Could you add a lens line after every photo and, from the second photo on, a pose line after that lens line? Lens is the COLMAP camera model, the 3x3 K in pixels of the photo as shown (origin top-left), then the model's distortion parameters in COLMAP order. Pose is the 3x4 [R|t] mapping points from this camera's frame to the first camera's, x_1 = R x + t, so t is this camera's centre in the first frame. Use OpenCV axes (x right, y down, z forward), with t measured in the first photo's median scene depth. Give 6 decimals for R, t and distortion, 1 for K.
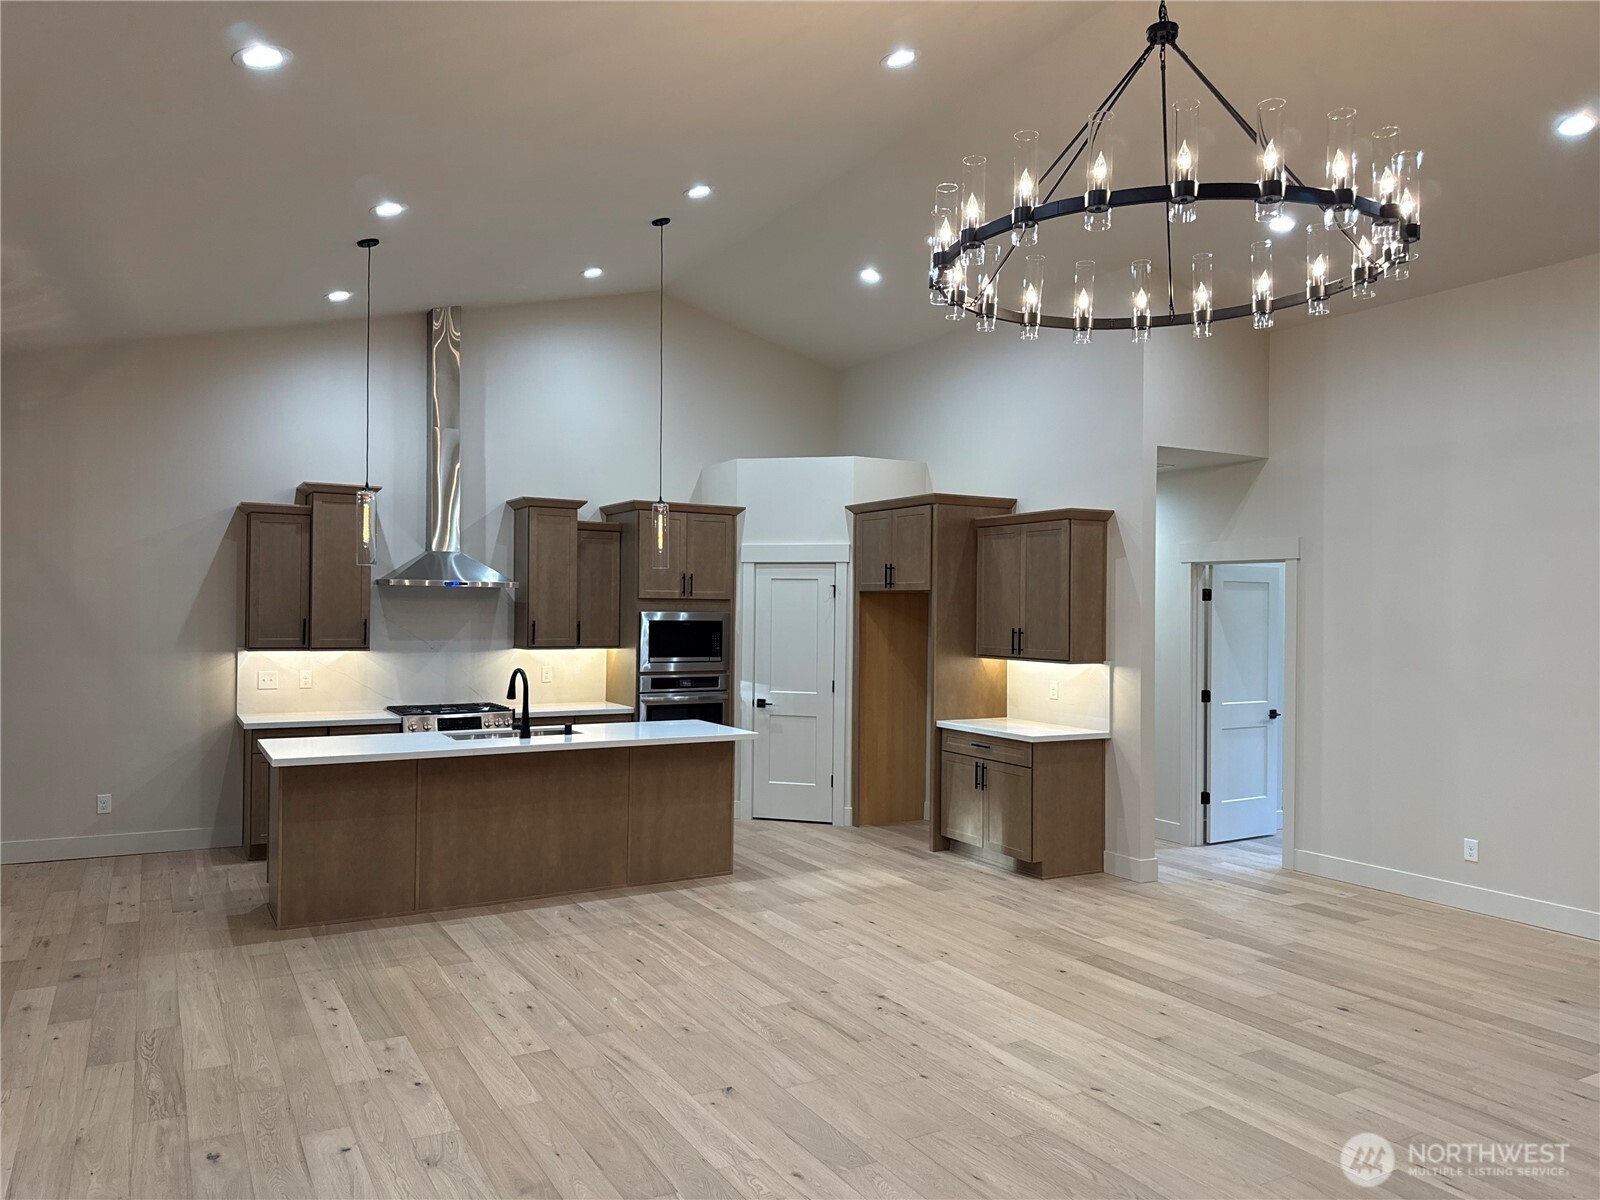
lens RADIAL K [[1128.5, 0, 797.3], [0, 1128.5, 552.3], [0, 0, 1]] dist [0.058656, -0.066095]
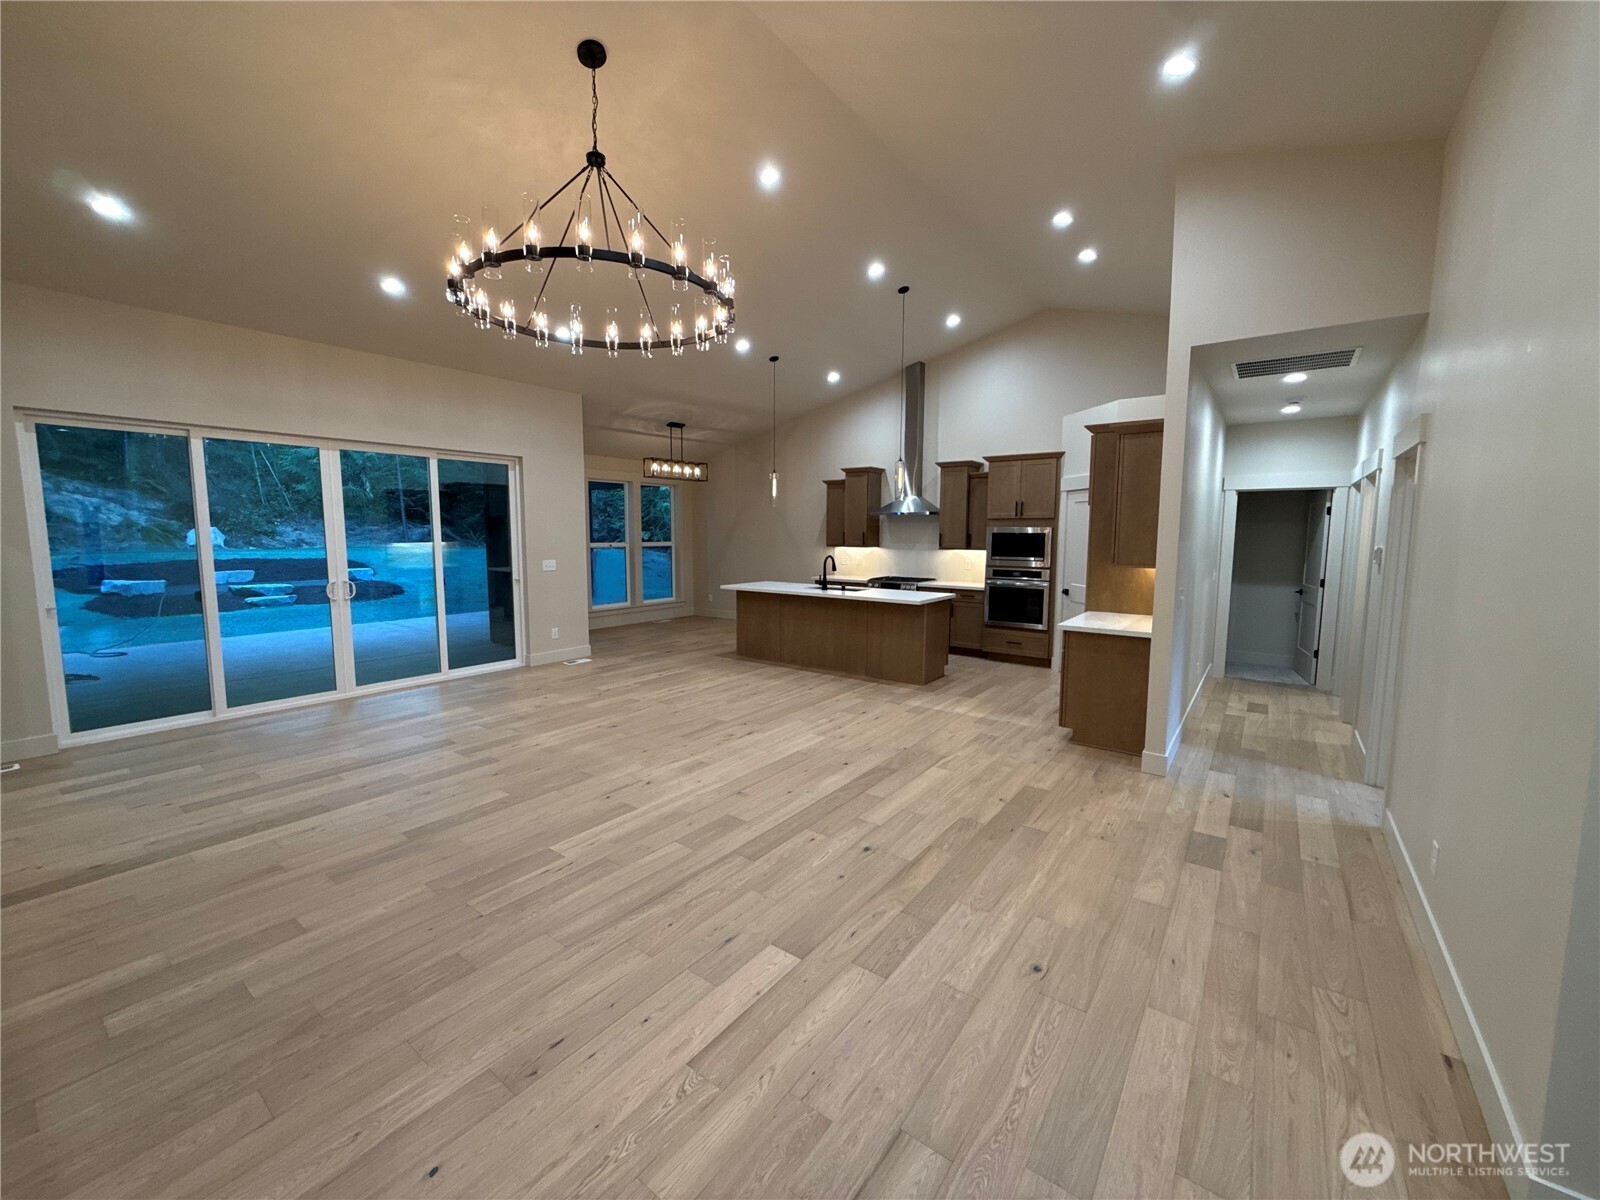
lens RADIAL K [[635.5, 0, 787.6], [0, 635.5, 596.1], [0, 0, 1]] dist [-0.007717, 0.002372]
pose [[0.395670, 0.084787, -0.914470, 0.901268], [0.045958, 0.992654, 0.111920, 0.056701], [0.917242, -0.086310, 0.388867, 0.611054]]
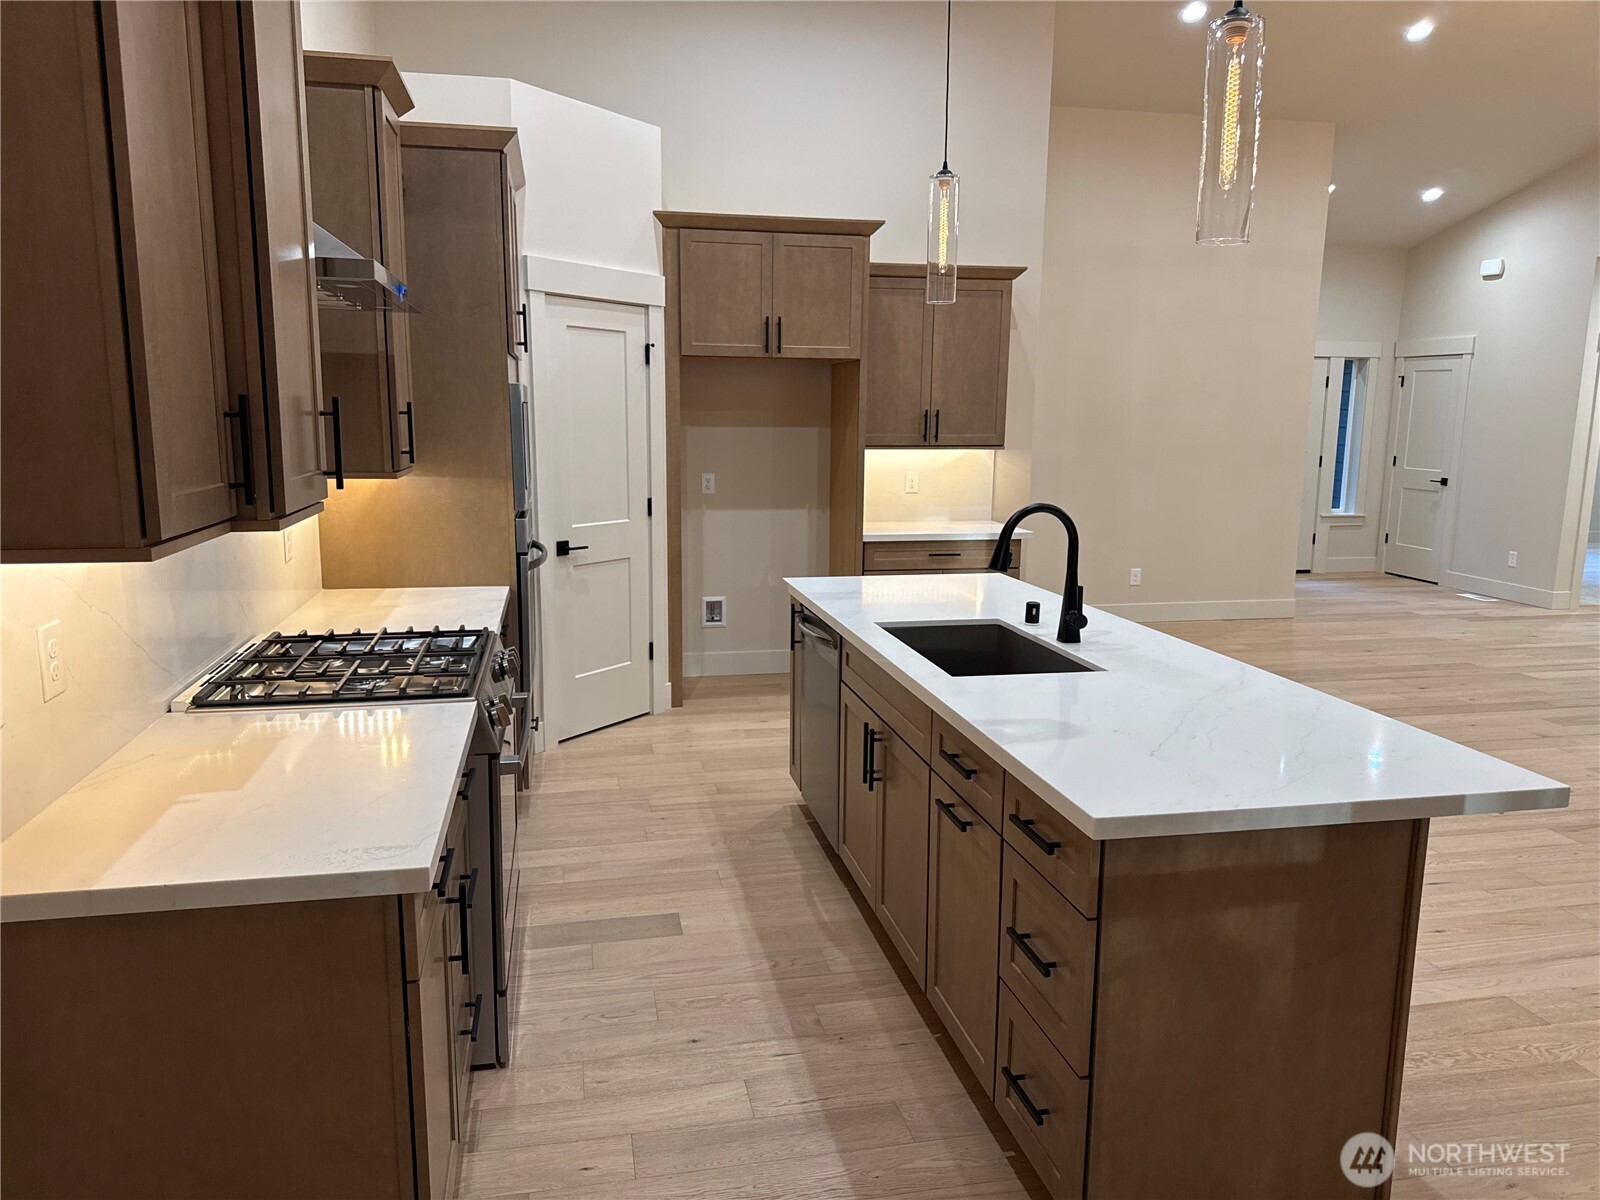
lens RADIAL K [[1128.5, 0, 796.7], [0, 1128.5, 604.4], [0, 0, 1]] dist [0.058656, -0.066095]
pose [[0.308973, -0.171196, 0.935536, -0.880311], [-0.052022, 0.979151, 0.196359, 0.068314], [-0.949647, -0.109338, 0.293625, 1.163302]]
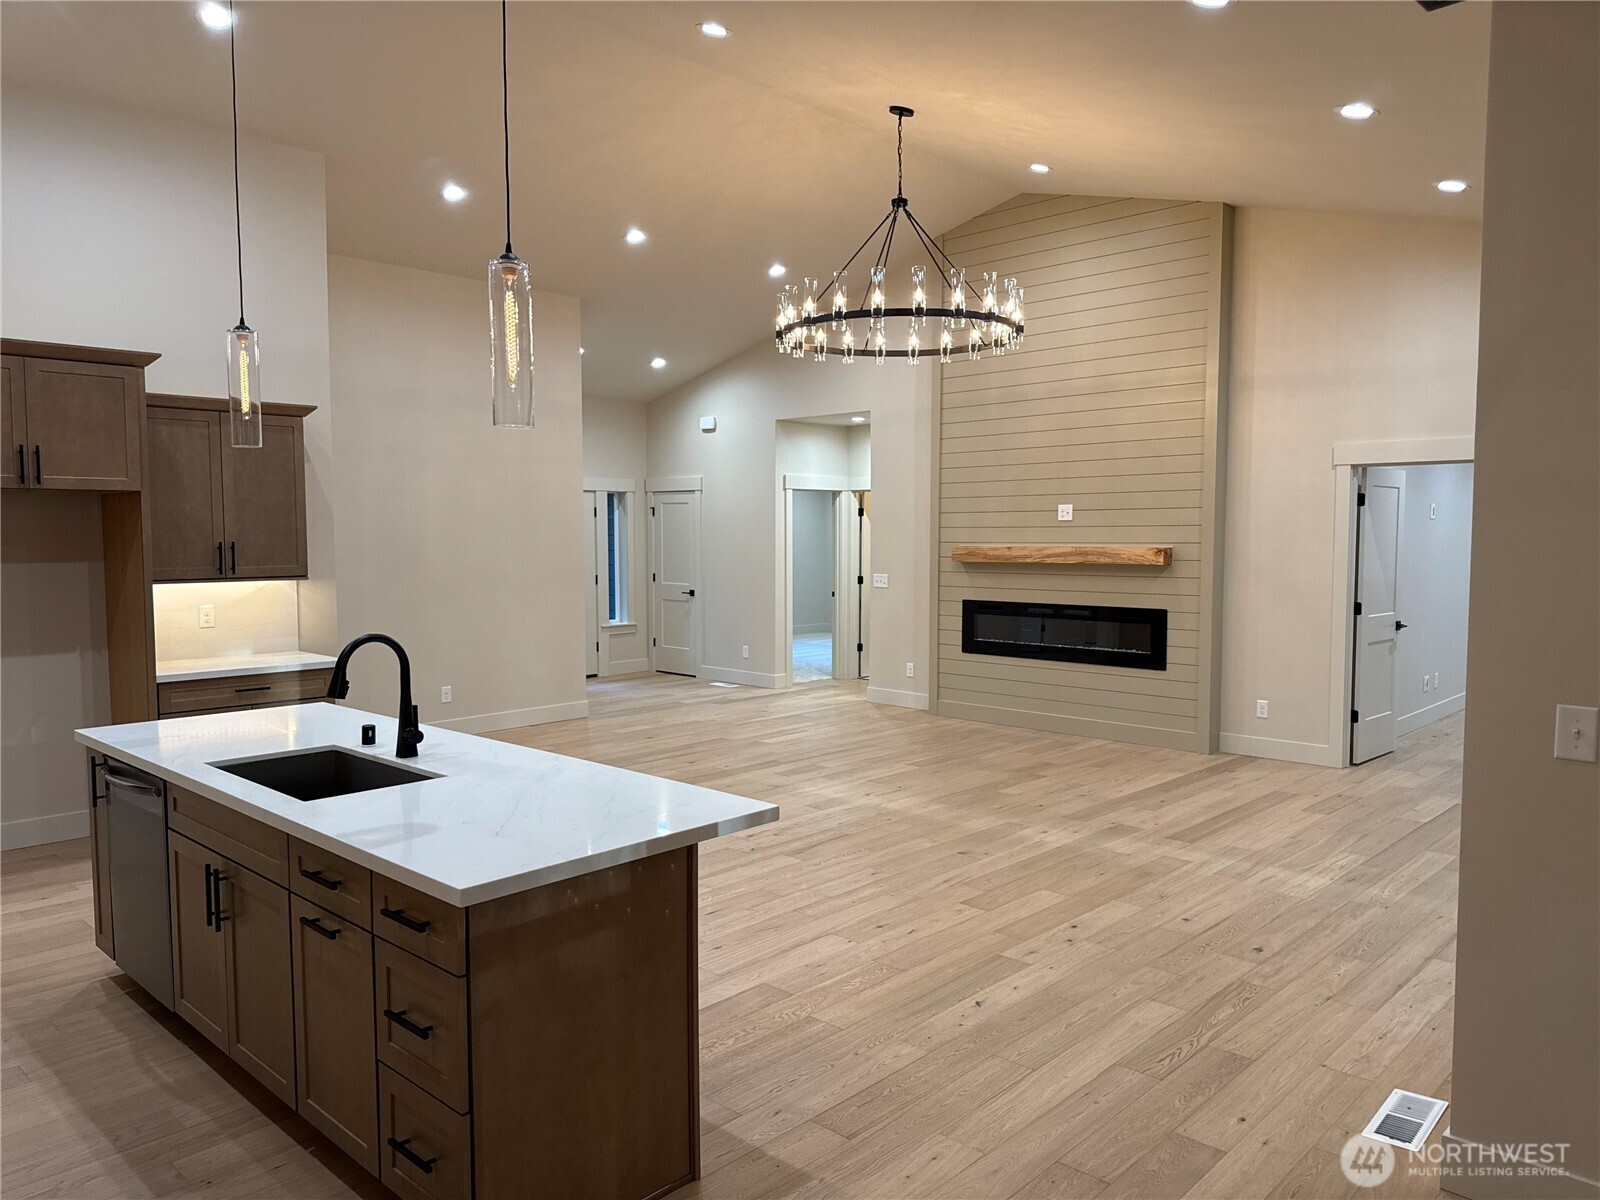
lens RADIAL K [[1128.5, 0, 800.3], [0, 1128.5, 593.9], [0, 0, 1]] dist [0.058656, -0.066095]
pose [[-0.289527, -0.065608, 0.954919, -0.976580], [-0.048047, 0.997387, 0.053958, 0.055528], [-0.955963, -0.030259, -0.291923, 1.177471]]
